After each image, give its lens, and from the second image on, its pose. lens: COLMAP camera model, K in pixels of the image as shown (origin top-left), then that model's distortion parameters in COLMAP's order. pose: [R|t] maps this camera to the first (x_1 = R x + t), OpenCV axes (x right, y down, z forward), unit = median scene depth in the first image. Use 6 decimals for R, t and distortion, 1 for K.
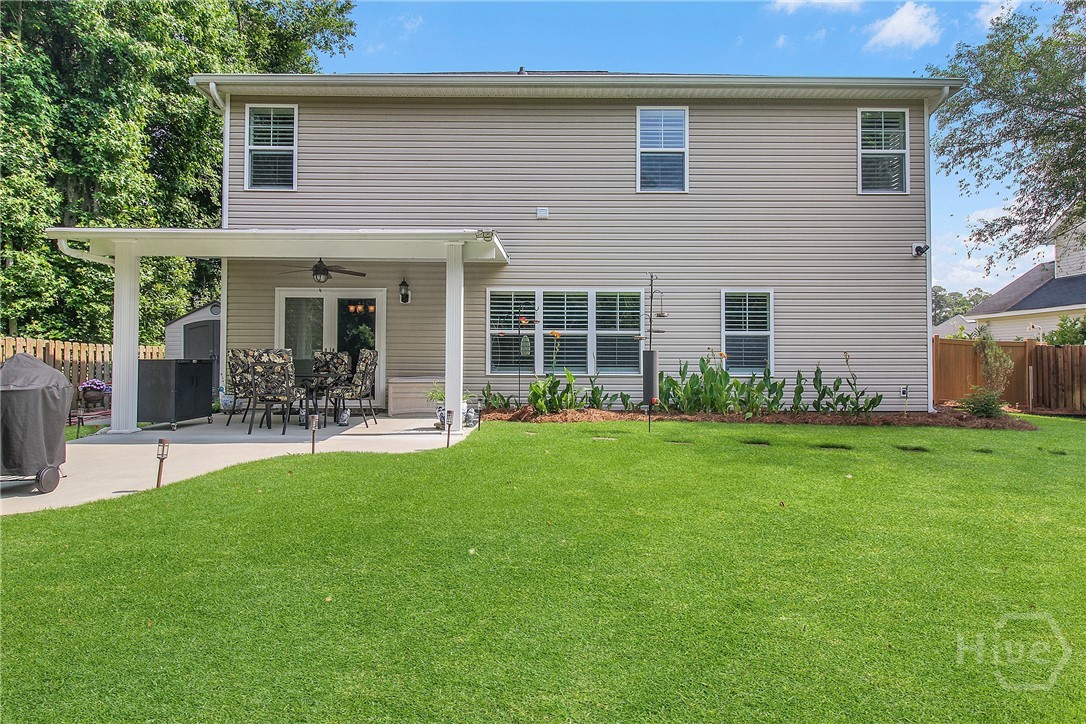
lens RADIAL K [[626.5, 0, 543.4], [0, 626.5, 349.9], [0, 0, 1]] dist [-0.001764, -0.000114]
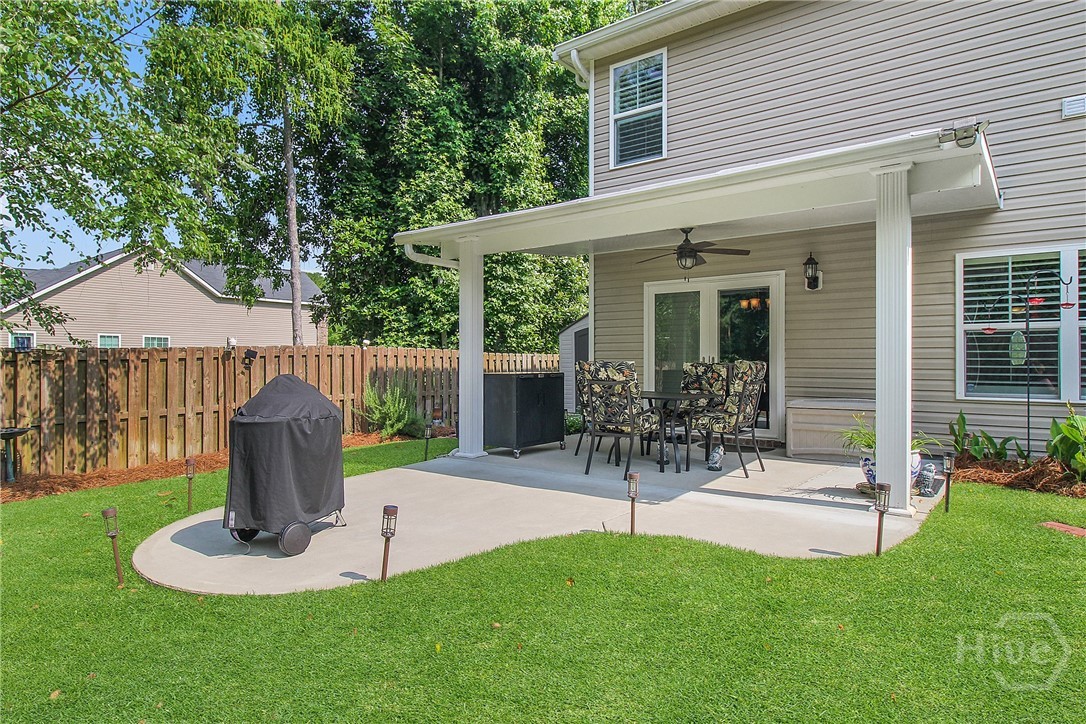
lens RADIAL K [[626.5, 0, 539.7], [0, 626.5, 361.3], [0, 0, 1]] dist [-0.001764, -0.000114]
pose [[0.787177, -0.004635, -0.616710, -0.034749], [0.013884, 0.999852, 0.010207, -0.007889], [0.616571, -0.016597, 0.787124, 0.276369]]
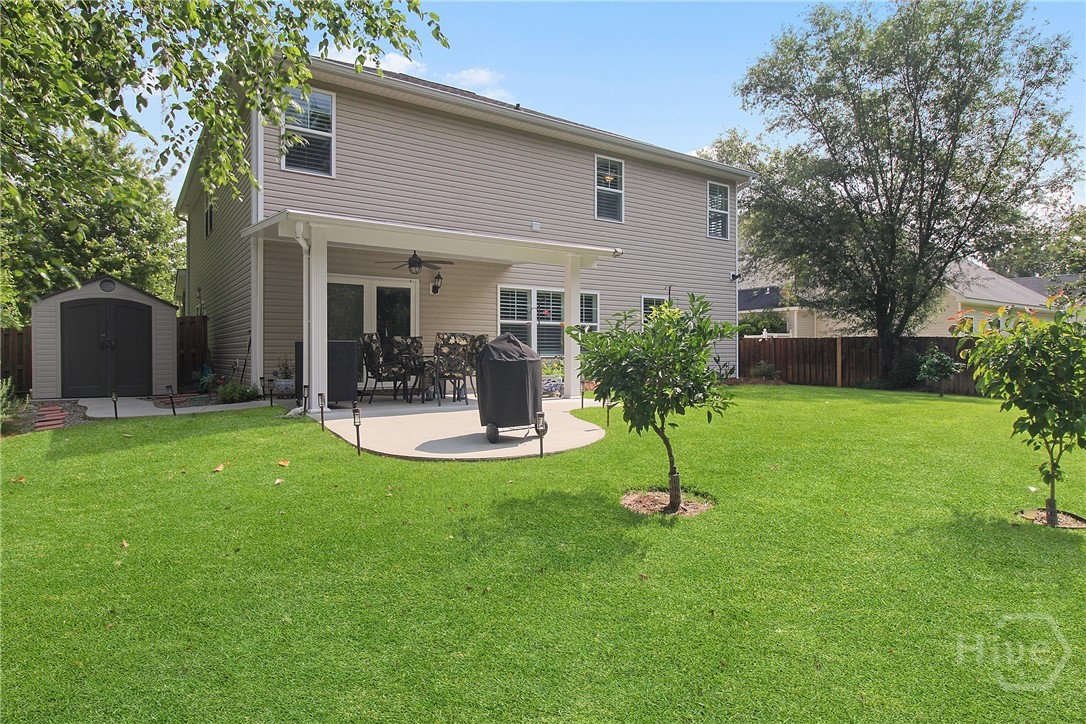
lens RADIAL K [[626.5, 0, 537.2], [0, 626.5, 357.9], [0, 0, 1]] dist [-0.001764, -0.000114]
pose [[0.827694, -0.007893, 0.561125, -0.701561], [-0.007970, 0.999635, 0.025818, 0.009623], [-0.561124, -0.025841, 0.827329, -0.038856]]
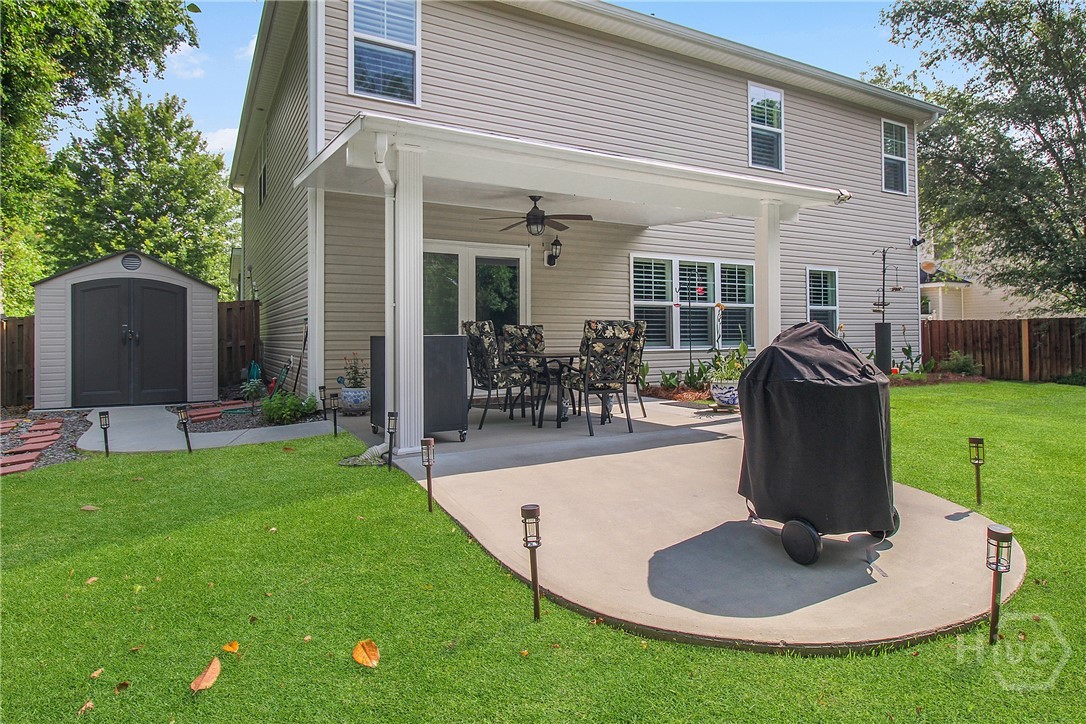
lens RADIAL K [[626.5, 0, 536.9], [0, 626.5, 328.6], [0, 0, 1]] dist [-0.001764, -0.000114]
pose [[0.874374, -0.002908, 0.485244, -0.638221], [-0.000359, 0.999978, 0.006640, 0.002177], [-0.485253, -0.005980, 0.874353, 0.284596]]
